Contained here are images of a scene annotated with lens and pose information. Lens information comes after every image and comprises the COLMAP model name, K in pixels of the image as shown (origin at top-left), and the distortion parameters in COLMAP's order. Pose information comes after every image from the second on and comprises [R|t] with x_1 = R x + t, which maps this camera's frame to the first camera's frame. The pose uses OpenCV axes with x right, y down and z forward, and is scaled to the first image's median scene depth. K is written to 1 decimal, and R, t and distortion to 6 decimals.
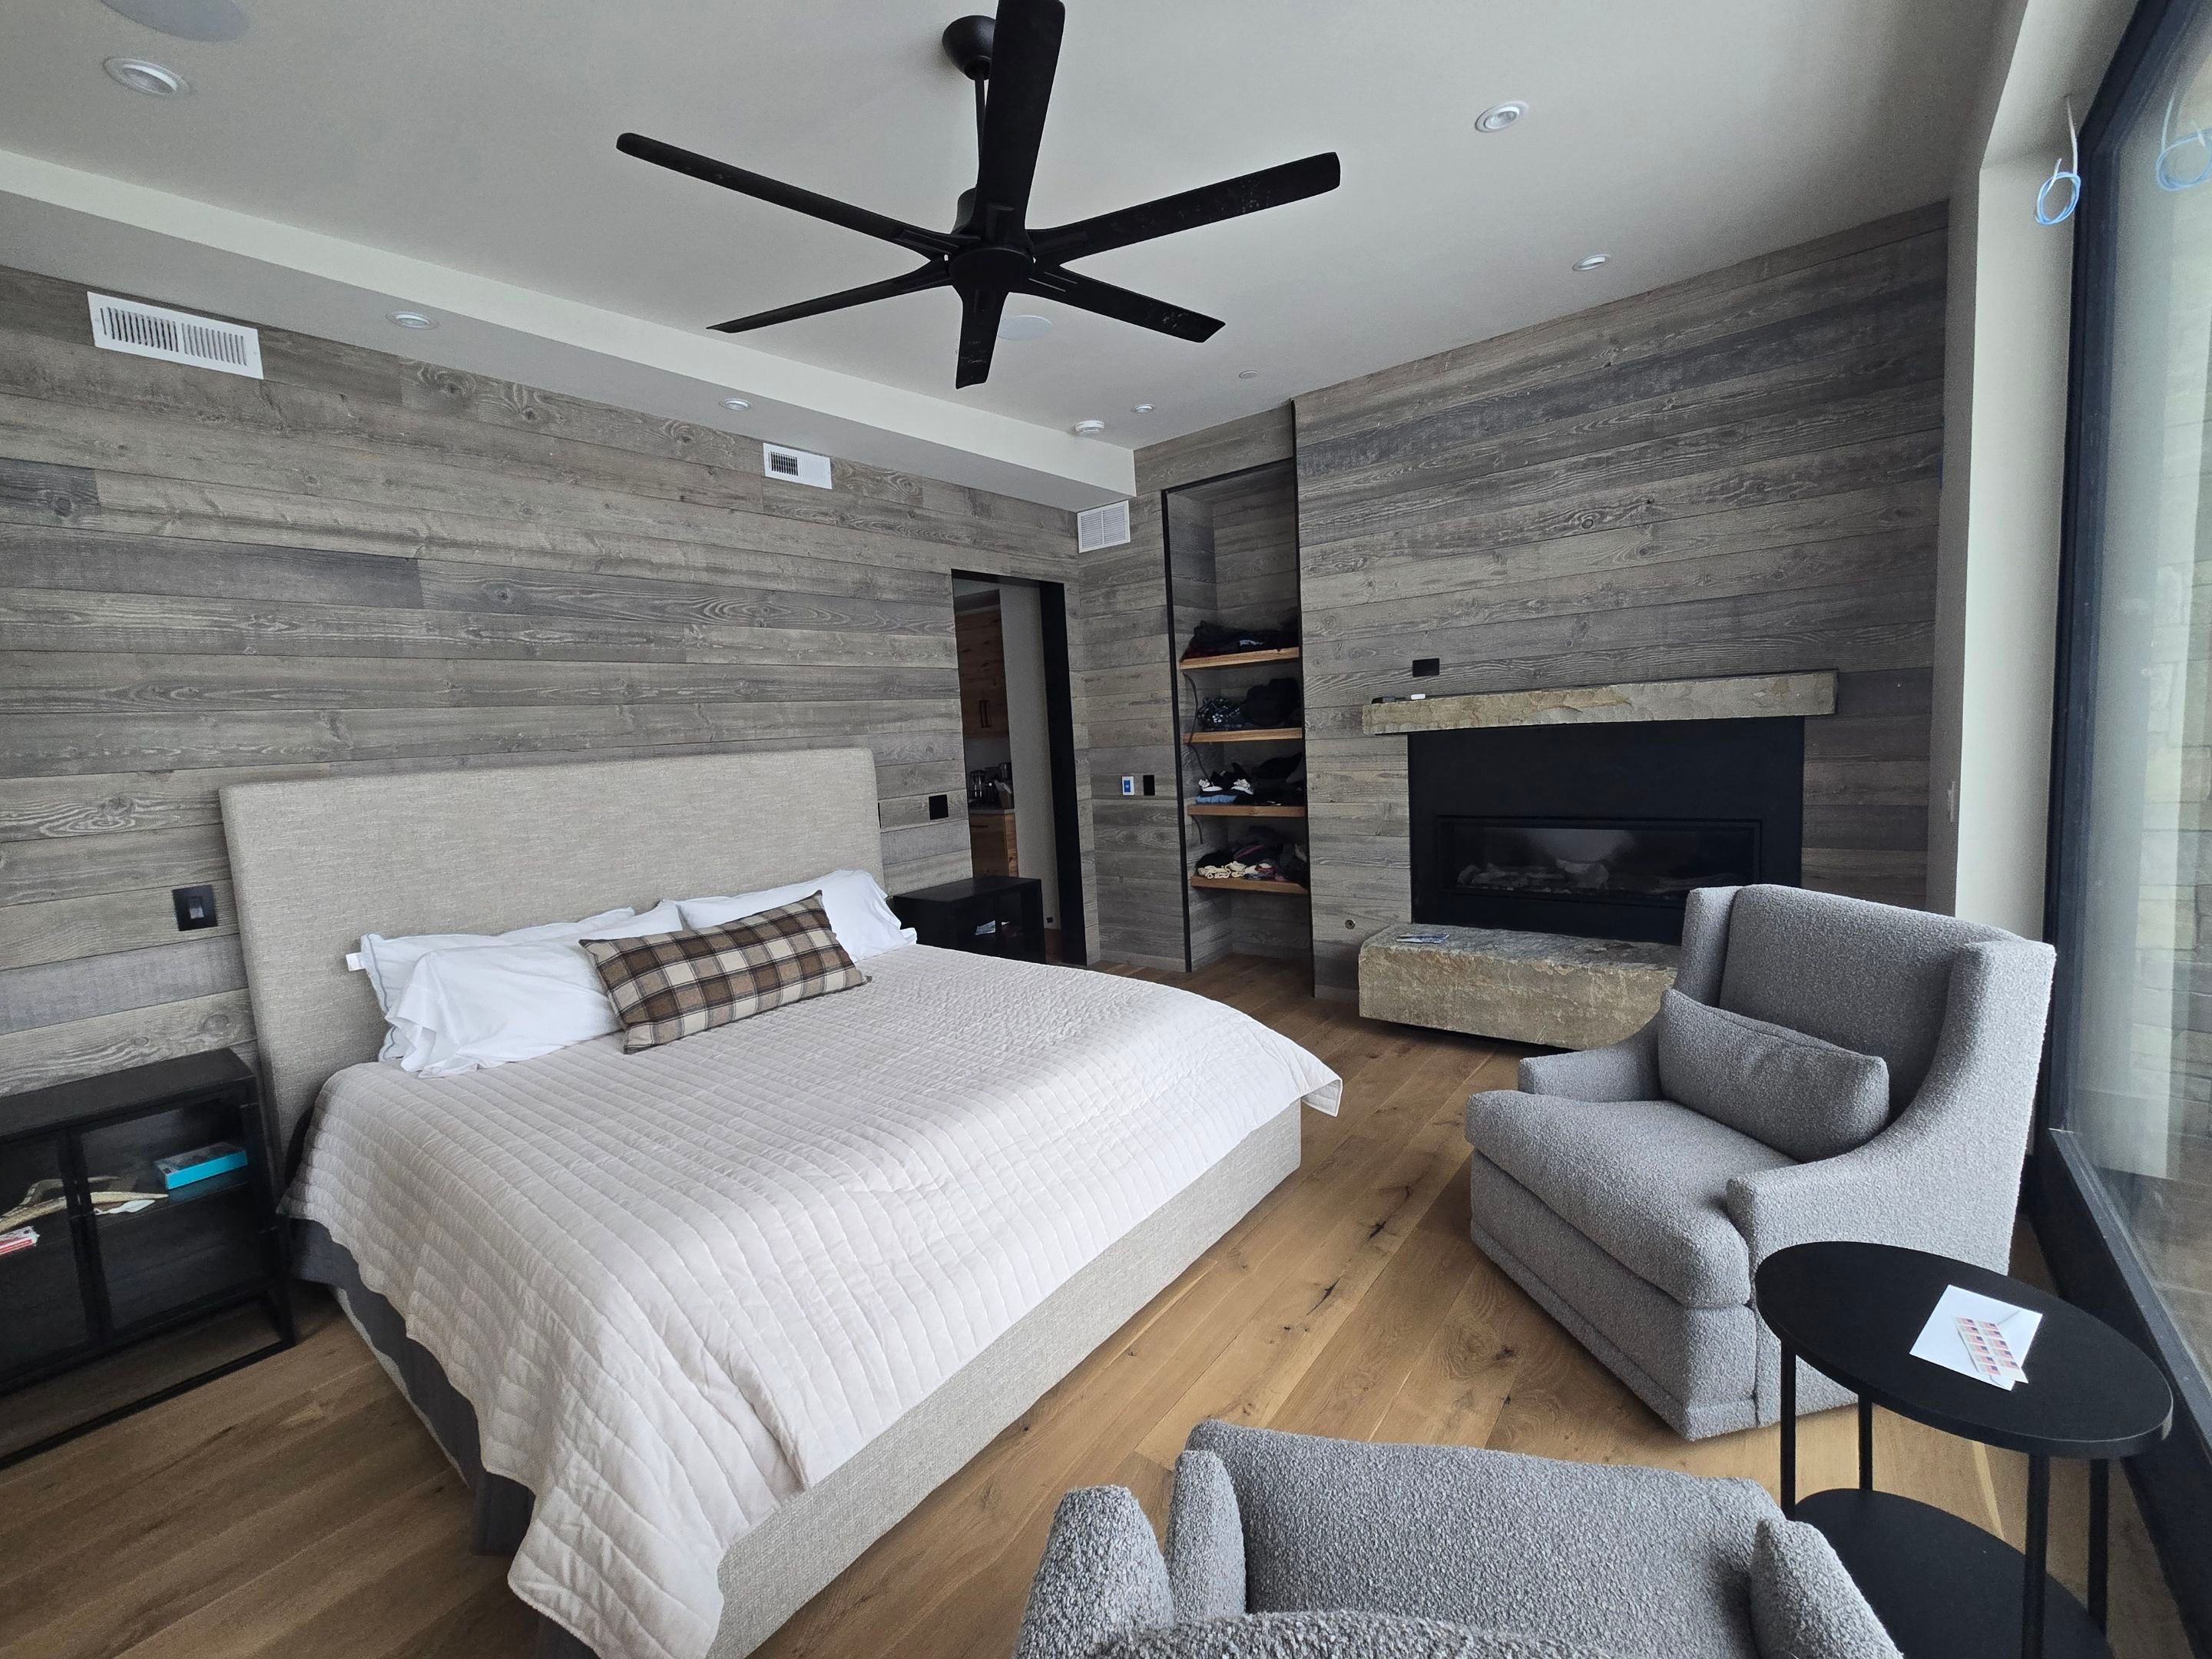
lens RADIAL K [[898.3, 0, 1100.0], [0, 898.3, 818.1], [0, 0, 1]] dist [-0.000600, -0.000131]
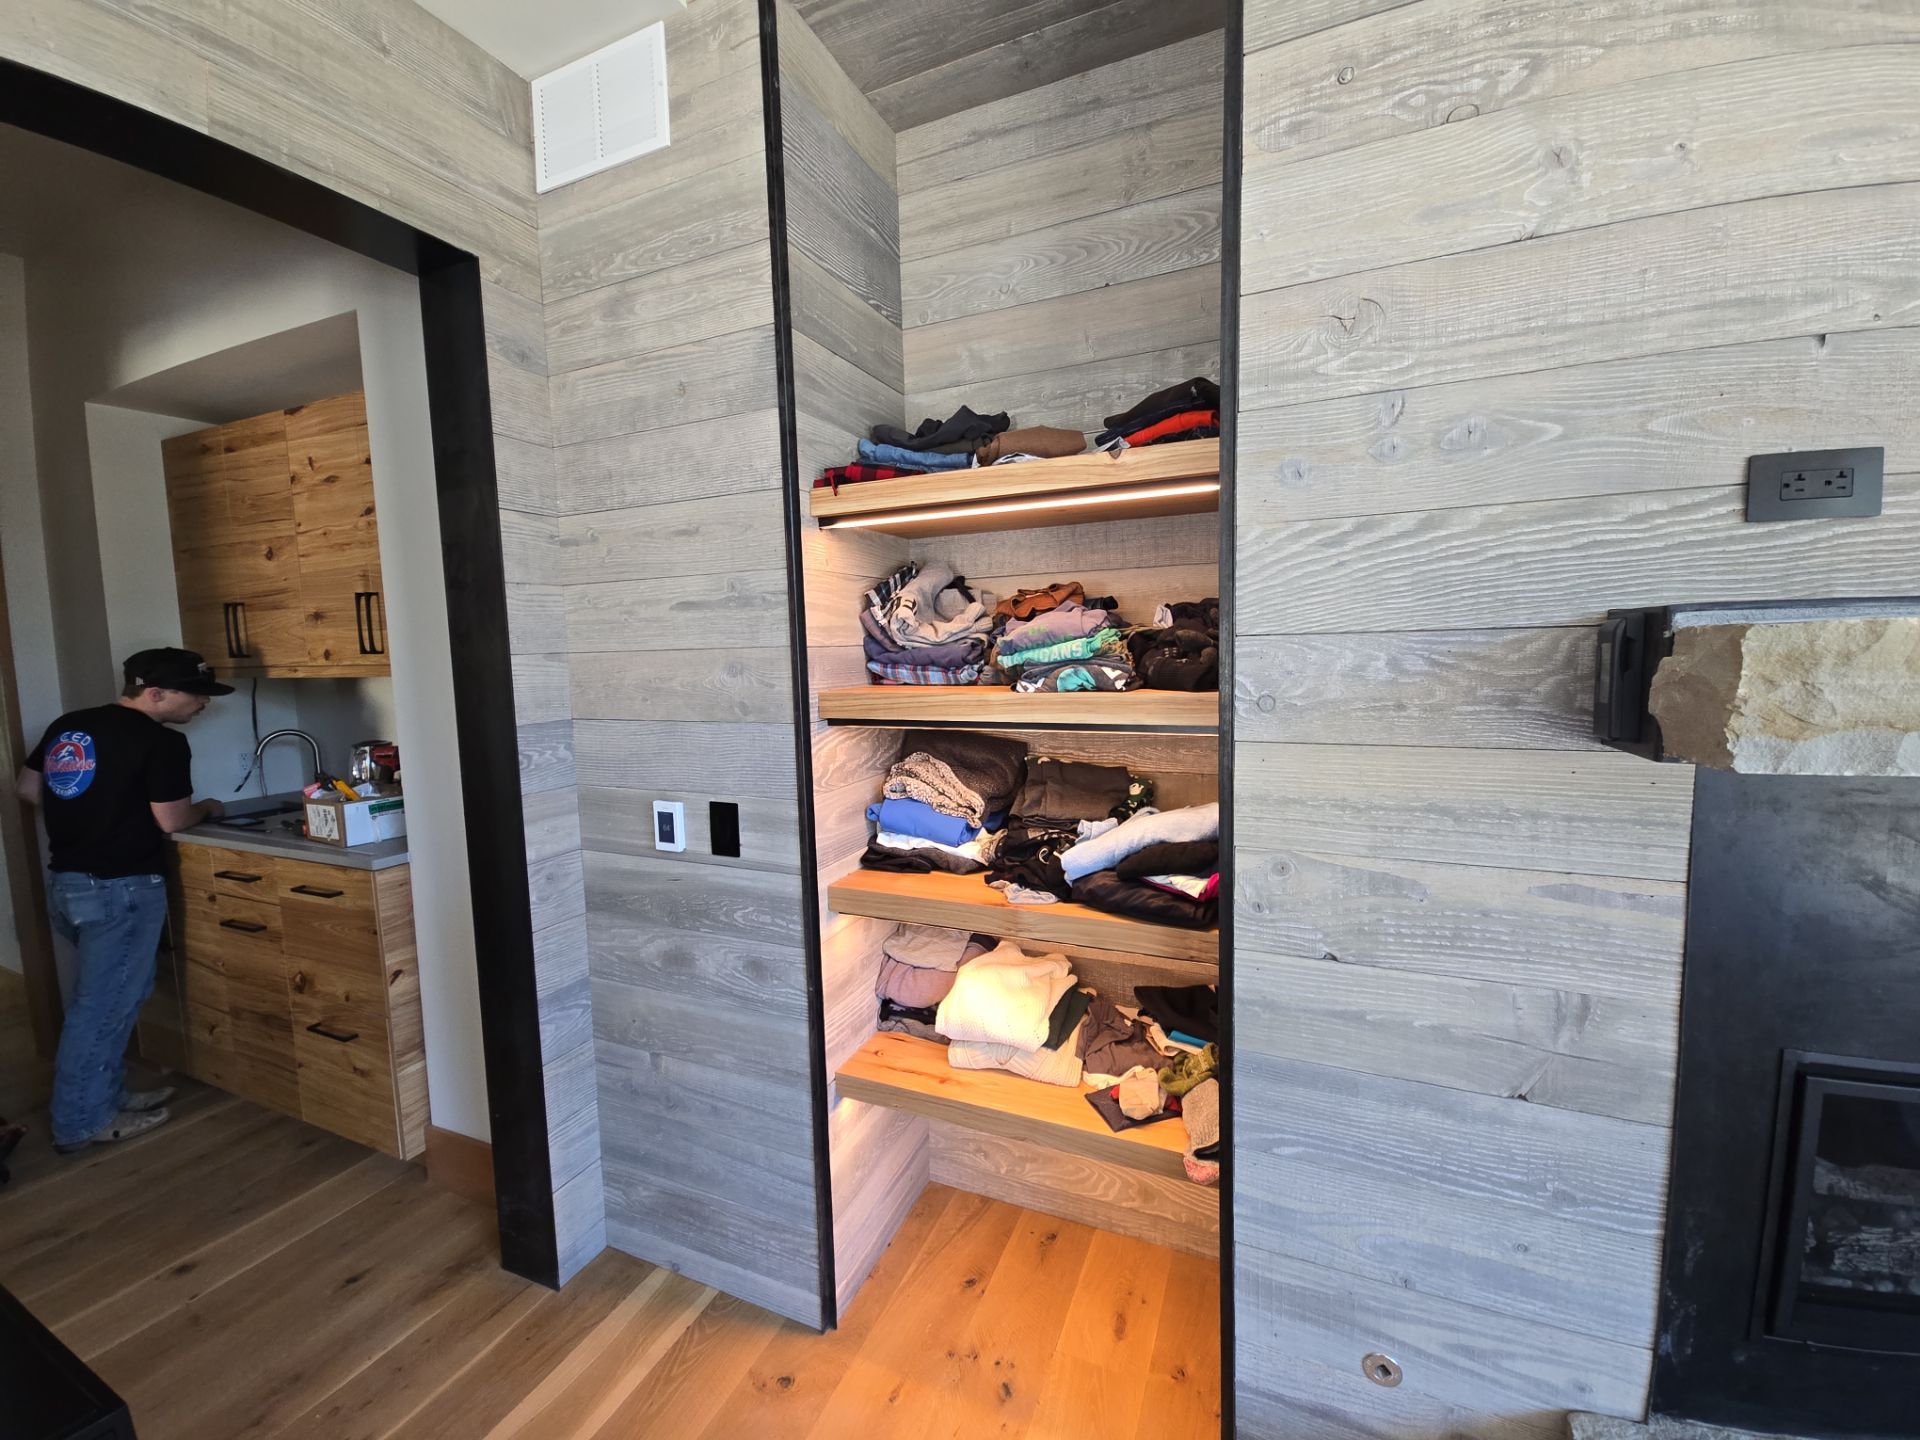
lens RADIAL K [[771.9, 0, 956.9], [0, 771.9, 723.3], [0, 0, 1]] dist [0.000391, -0.000878]
pose [[0.964913, 0.008573, 0.262432, 0.064133], [-0.005454, 0.999906, -0.012613, -0.077734], [-0.262515, 0.010739, 0.964868, 0.677509]]
